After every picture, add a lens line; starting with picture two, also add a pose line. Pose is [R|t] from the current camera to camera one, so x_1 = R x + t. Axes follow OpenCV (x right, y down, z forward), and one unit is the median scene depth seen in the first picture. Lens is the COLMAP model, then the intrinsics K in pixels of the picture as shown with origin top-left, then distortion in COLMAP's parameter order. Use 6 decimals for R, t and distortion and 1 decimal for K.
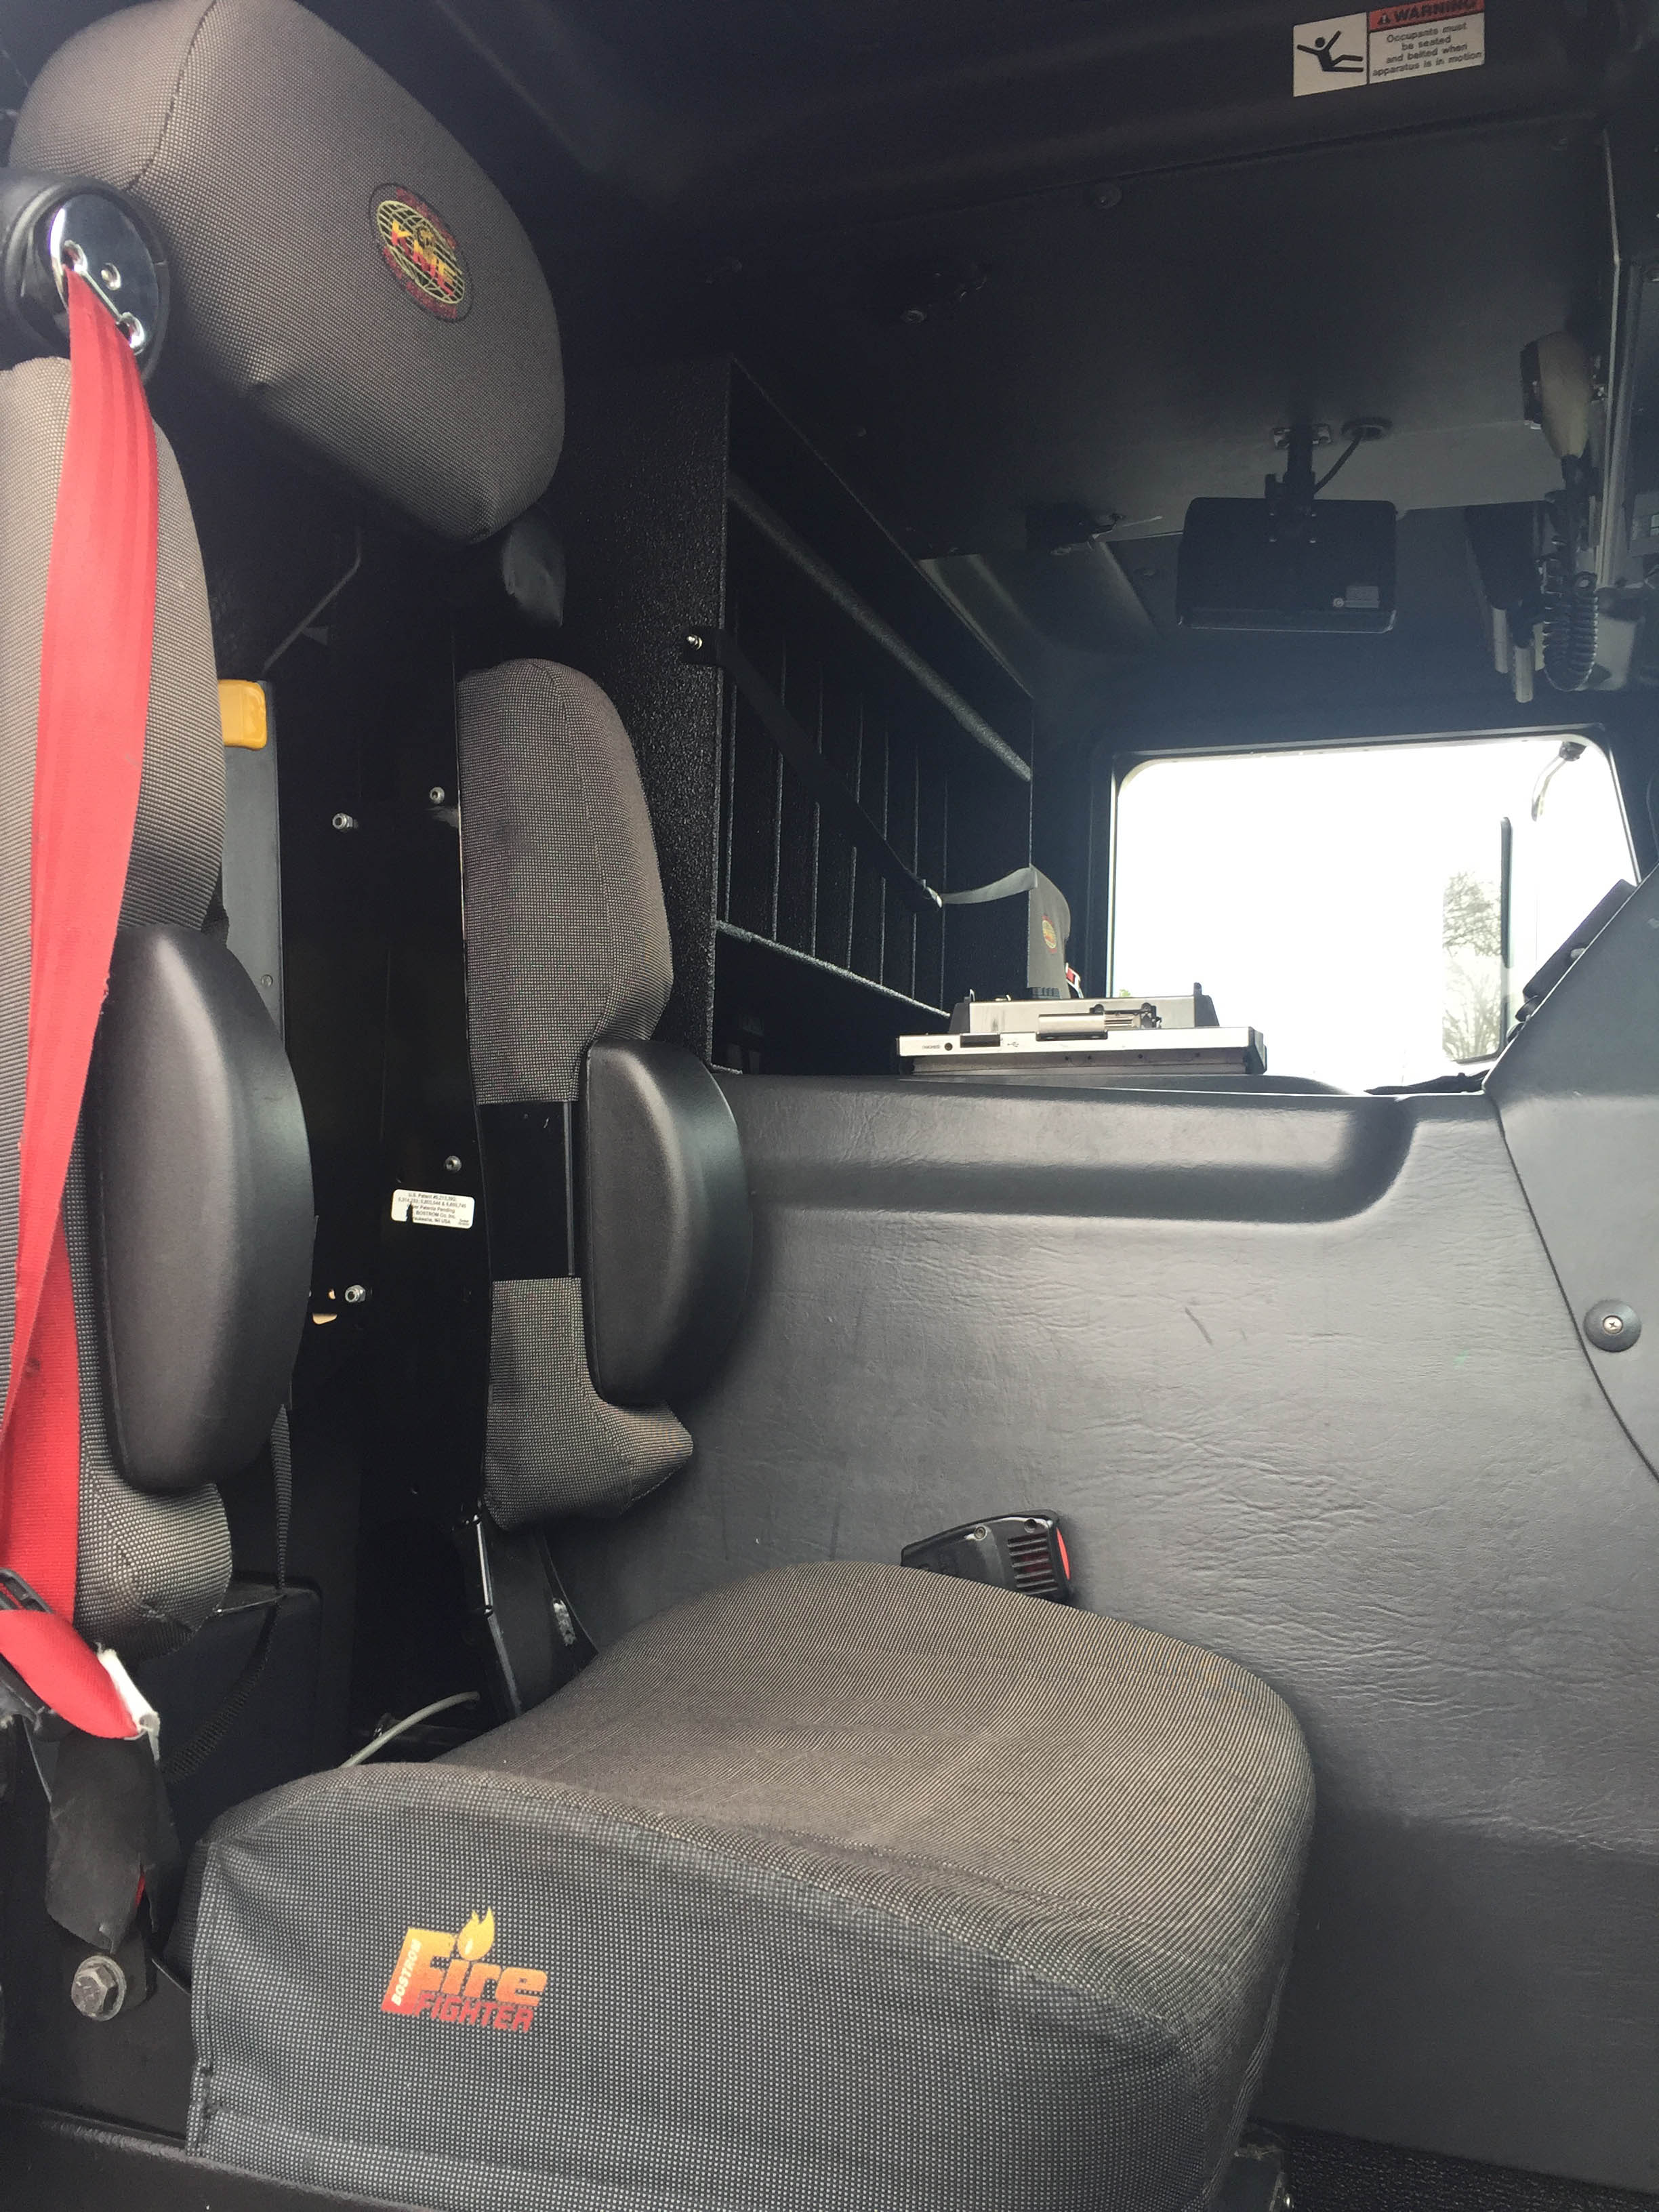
lens RADIAL K [[1897.6, 0, 829.1], [0, 1897.6, 1108.3], [0, 0, 1]] dist [0.077562, -0.105284]
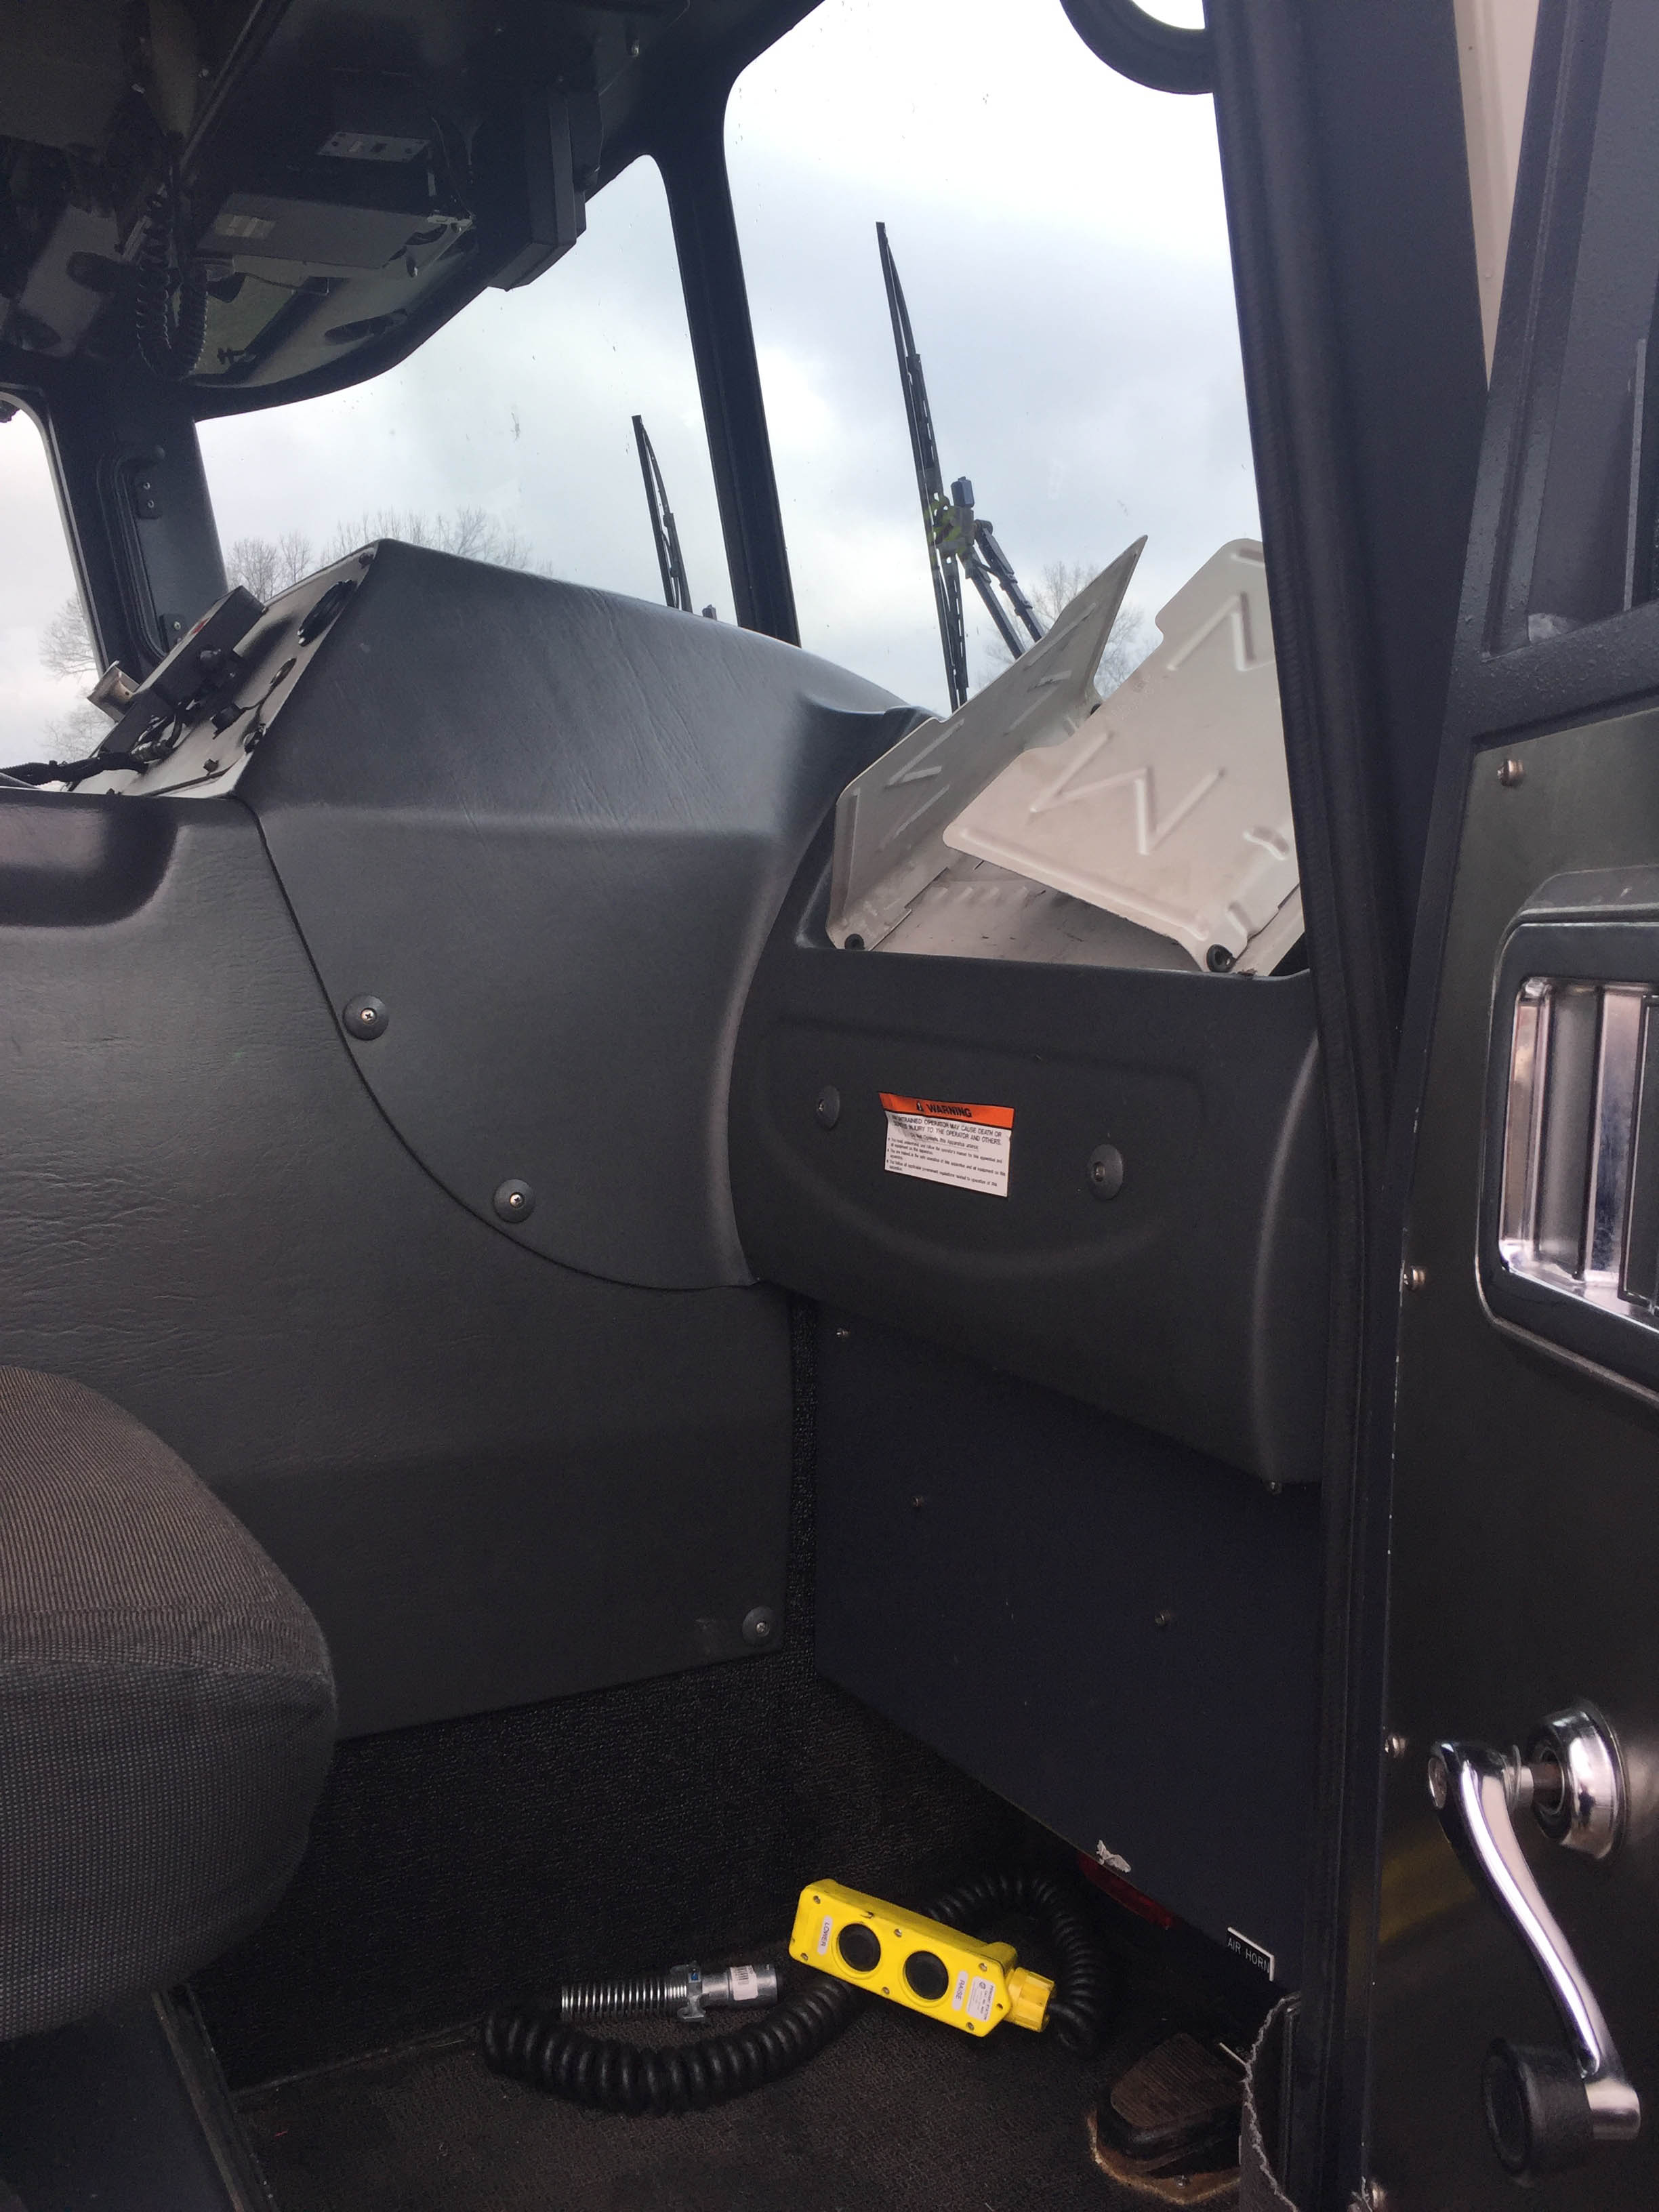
lens RADIAL K [[1897.6, 0, 829.1], [0, 1897.6, 1108.3], [0, 0, 1]] dist [0.077562, -0.105284]
pose [[0.646320, -0.084730, 0.758348, -0.260292], [-0.046801, 0.987543, 0.150225, -0.013921], [-0.761630, -0.132585, 0.634304, 0.074822]]
